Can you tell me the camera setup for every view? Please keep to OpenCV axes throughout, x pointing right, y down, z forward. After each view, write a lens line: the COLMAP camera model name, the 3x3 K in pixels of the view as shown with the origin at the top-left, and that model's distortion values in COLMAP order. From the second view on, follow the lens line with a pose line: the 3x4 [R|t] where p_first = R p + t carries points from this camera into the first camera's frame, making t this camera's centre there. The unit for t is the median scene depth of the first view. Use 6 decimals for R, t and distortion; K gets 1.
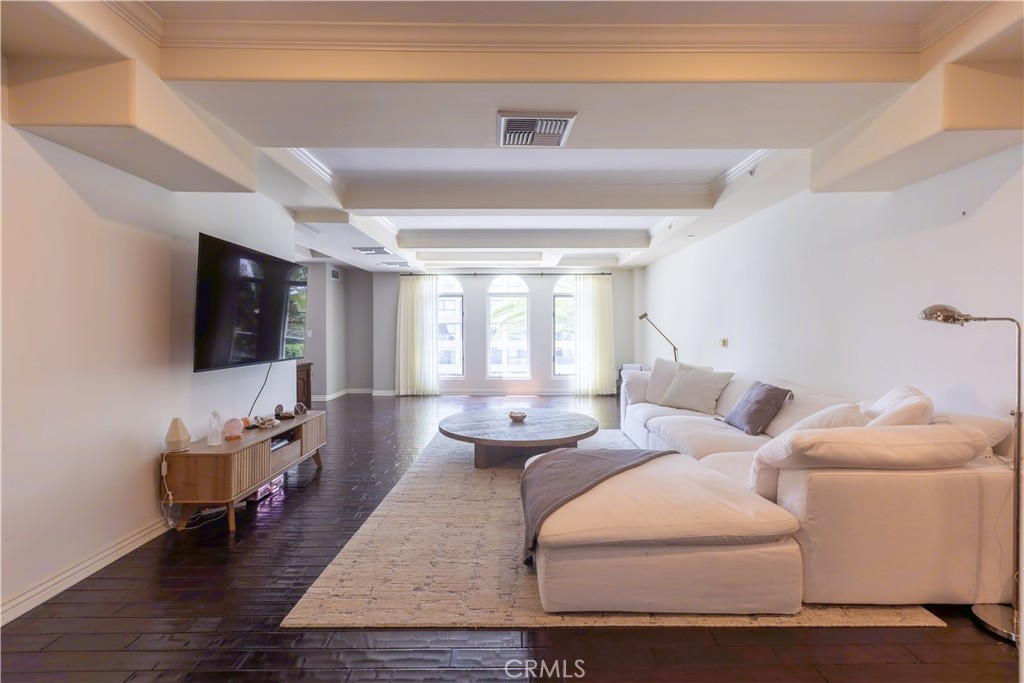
lens RADIAL K [[456.5, 0, 517.8], [0, 456.5, 337.0], [0, 0, 1]] dist [0.003434, -0.000056]
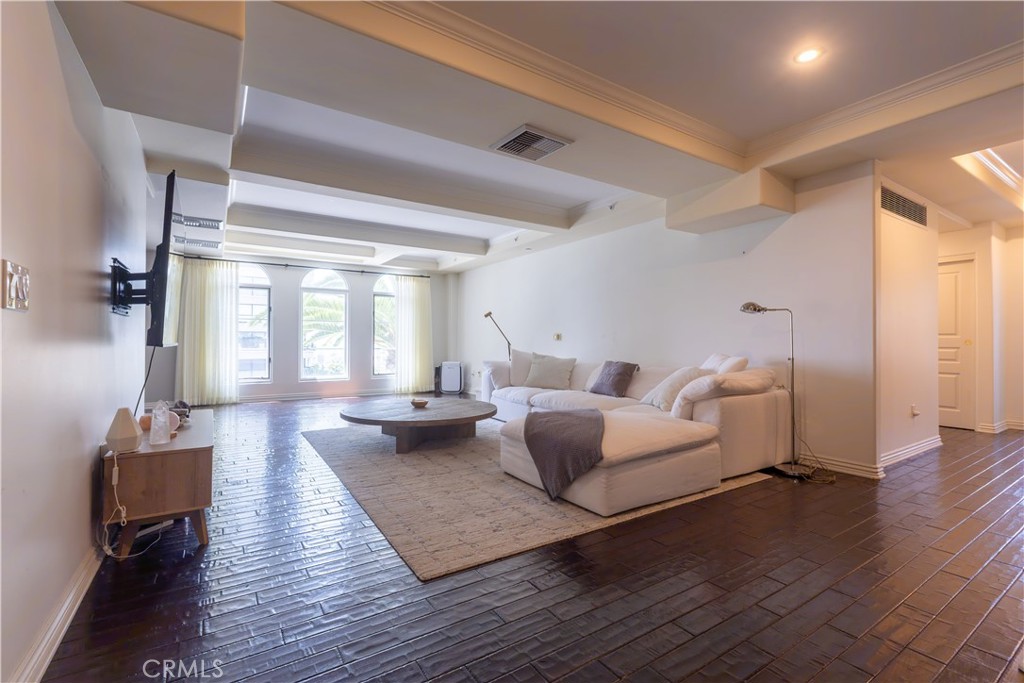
lens RADIAL K [[456.5, 0, 517.8], [0, 456.5, 337.0], [0, 0, 1]] dist [0.003434, -0.000056]
pose [[0.840065, 0.009521, 0.542403, -0.460508], [0.003341, 0.999736, -0.022723, 0.059434], [-0.542476, 0.020901, 0.839811, 0.010350]]
